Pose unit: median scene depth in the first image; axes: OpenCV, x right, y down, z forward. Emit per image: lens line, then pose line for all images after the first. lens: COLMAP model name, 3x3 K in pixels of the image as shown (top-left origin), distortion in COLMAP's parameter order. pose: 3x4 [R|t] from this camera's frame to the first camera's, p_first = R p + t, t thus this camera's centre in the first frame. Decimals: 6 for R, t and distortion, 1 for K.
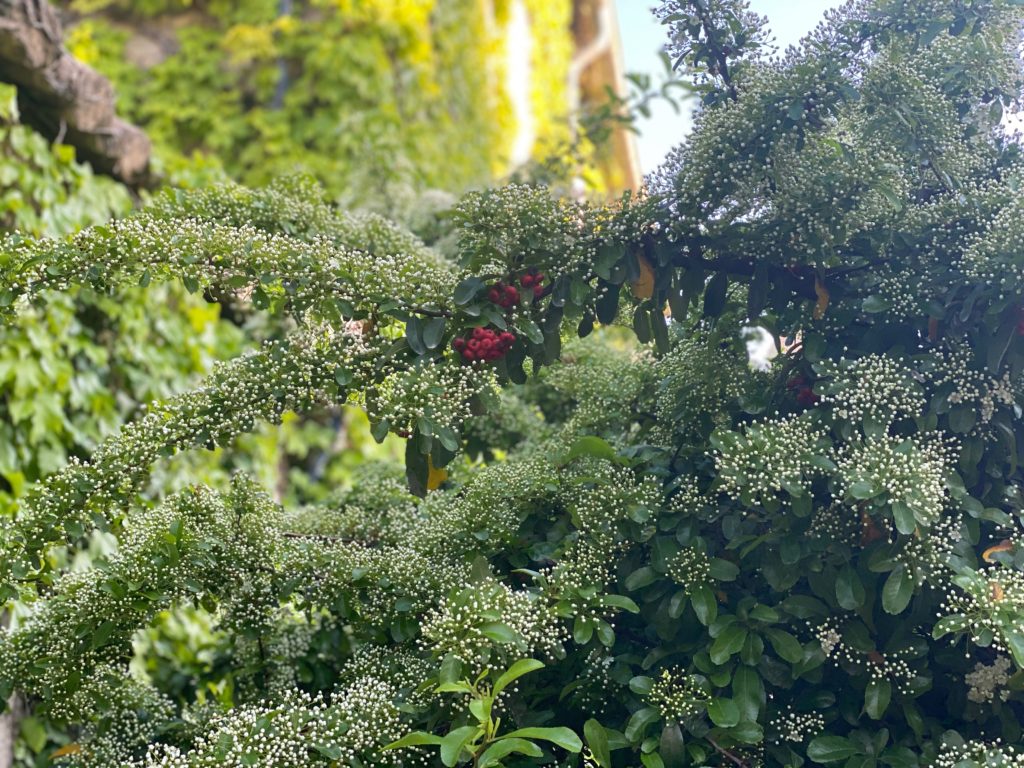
lens RADIAL K [[1561.5, 0, 482.0], [0, 1561.5, 397.4], [0, 0, 1]] dist [0.215873, -0.747874]
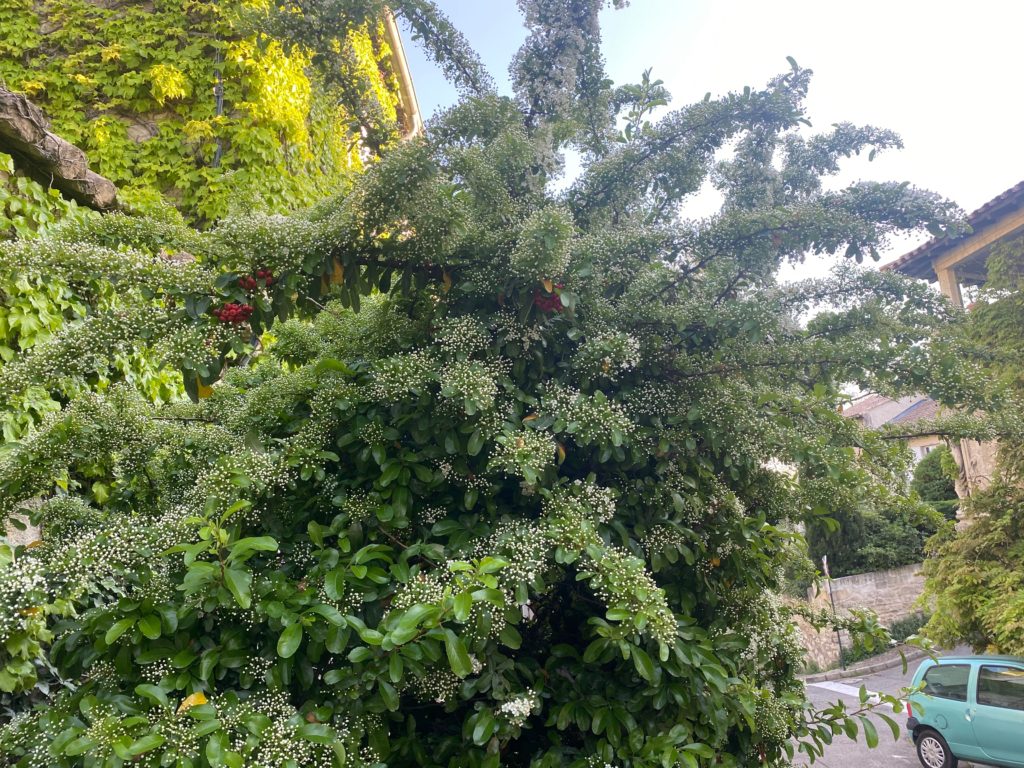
lens RADIAL K [[793.0, 0, 512.0], [0, 793.0, 384.0], [0, 0, 1]] dist [0.052170, -0.087413]
pose [[0.985412, -0.029058, 0.167687, 0.142876], [0.015065, 0.996341, 0.084125, -0.023290], [-0.169518, -0.080372, 0.982244, 0.080823]]
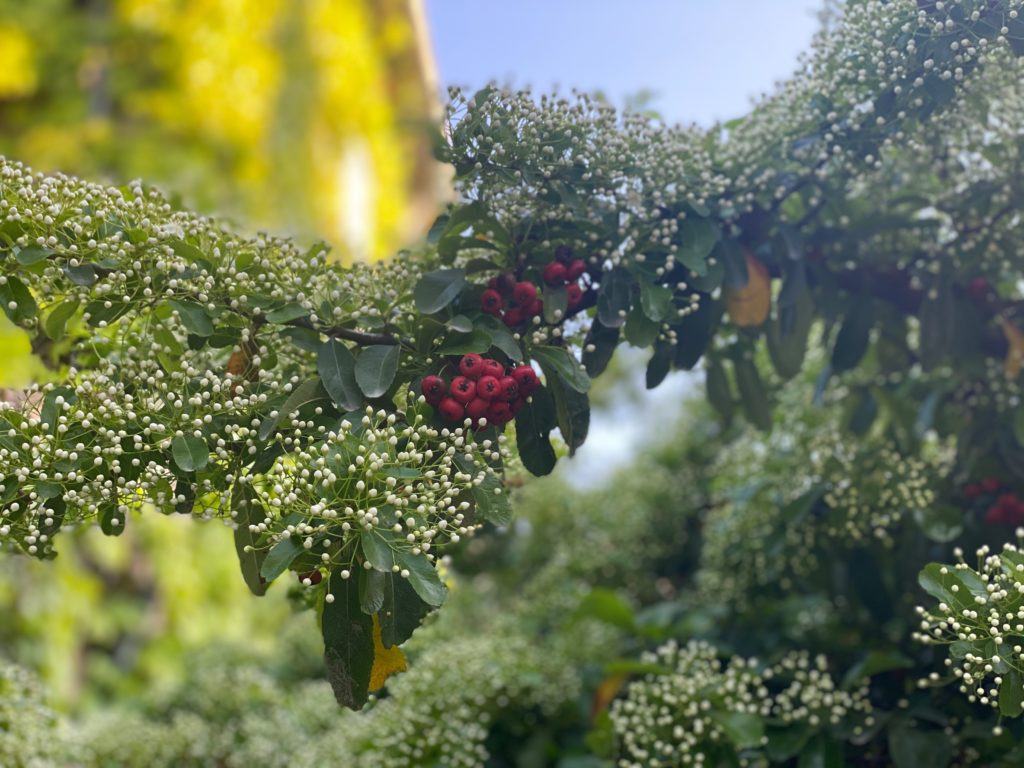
lens RADIAL K [[1561.5, 0, 482.0], [0, 1561.5, 397.4], [0, 0, 1]] dist [0.215873, -0.747874]
pose [[0.993158, 0.005452, 0.116655, -0.052406], [0.007927, 0.993458, -0.113919, 0.023210], [-0.116513, 0.114064, 0.986617, 0.479751]]
